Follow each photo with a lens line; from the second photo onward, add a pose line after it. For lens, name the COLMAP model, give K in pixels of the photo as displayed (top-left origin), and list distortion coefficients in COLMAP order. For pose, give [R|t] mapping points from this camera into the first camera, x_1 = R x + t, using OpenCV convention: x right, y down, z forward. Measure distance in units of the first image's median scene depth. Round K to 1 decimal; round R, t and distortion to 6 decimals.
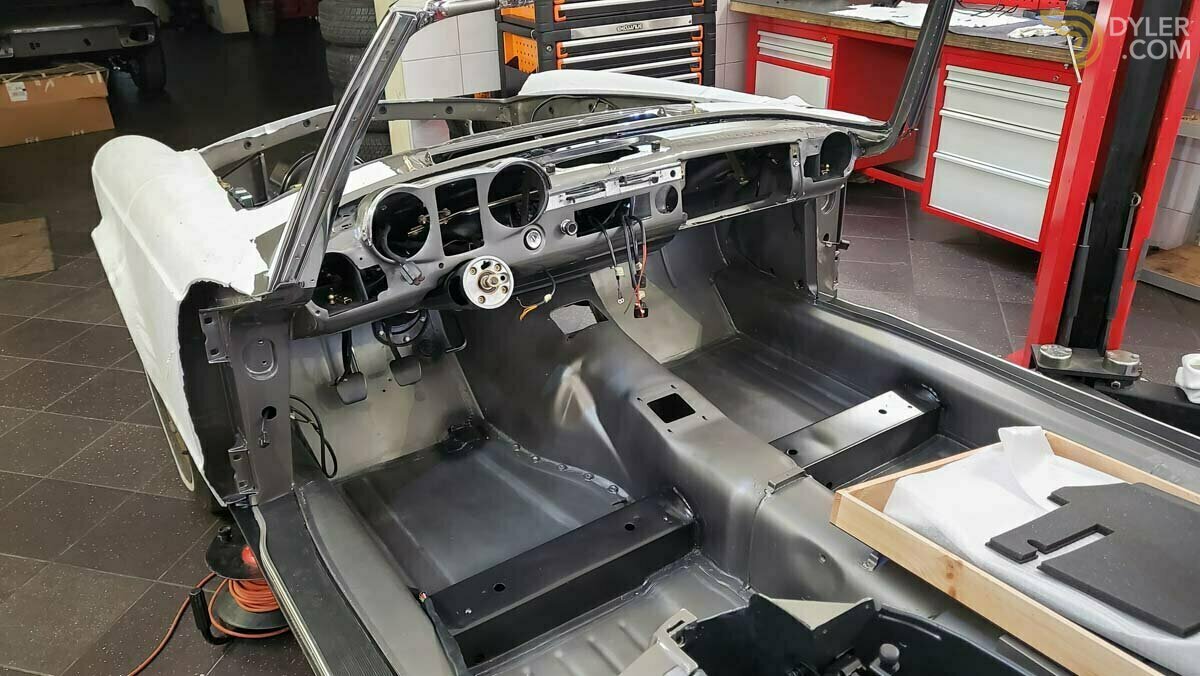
lens RADIAL K [[924.6, 0, 600.8], [0, 924.6, 337.7], [0, 0, 1]] dist [-0.021401, 0.007031]
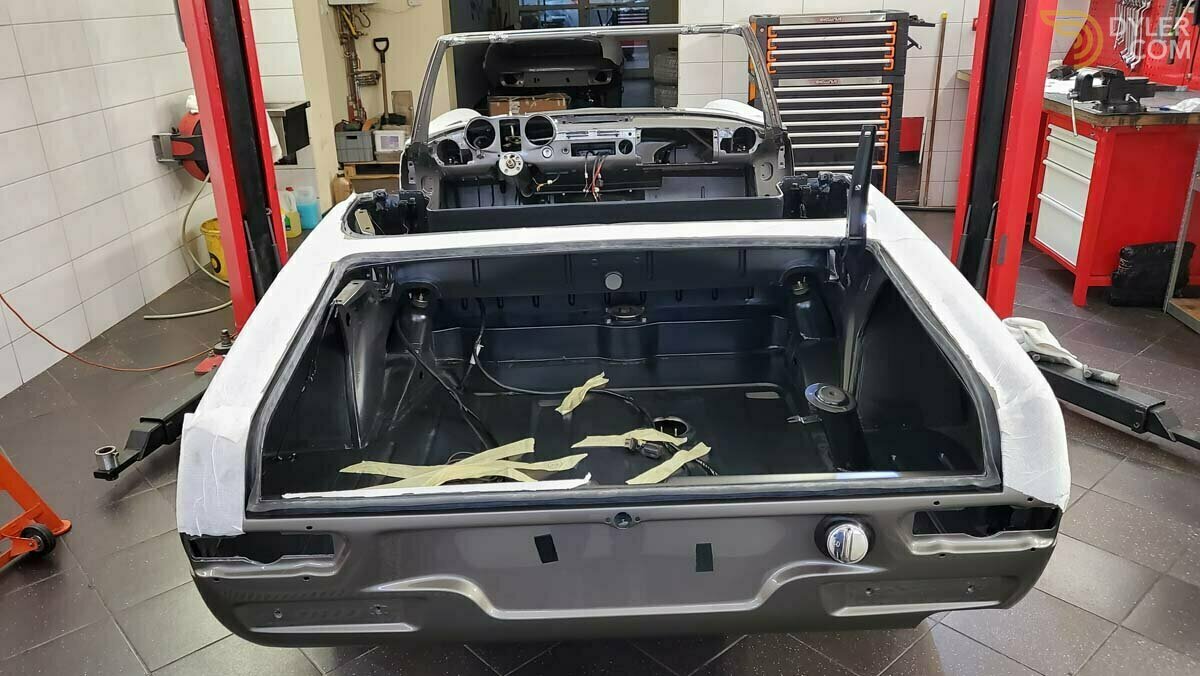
lens RADIAL K [[924.6, 0, 597.3], [0, 924.6, 335.8], [0, 0, 1]] dist [-0.021401, 0.007031]
pose [[0.836716, 0.196102, -0.511321, 1.006697], [-0.233590, 0.972290, -0.009349, 0.249906], [0.495319, 0.127262, 0.859339, -0.610934]]
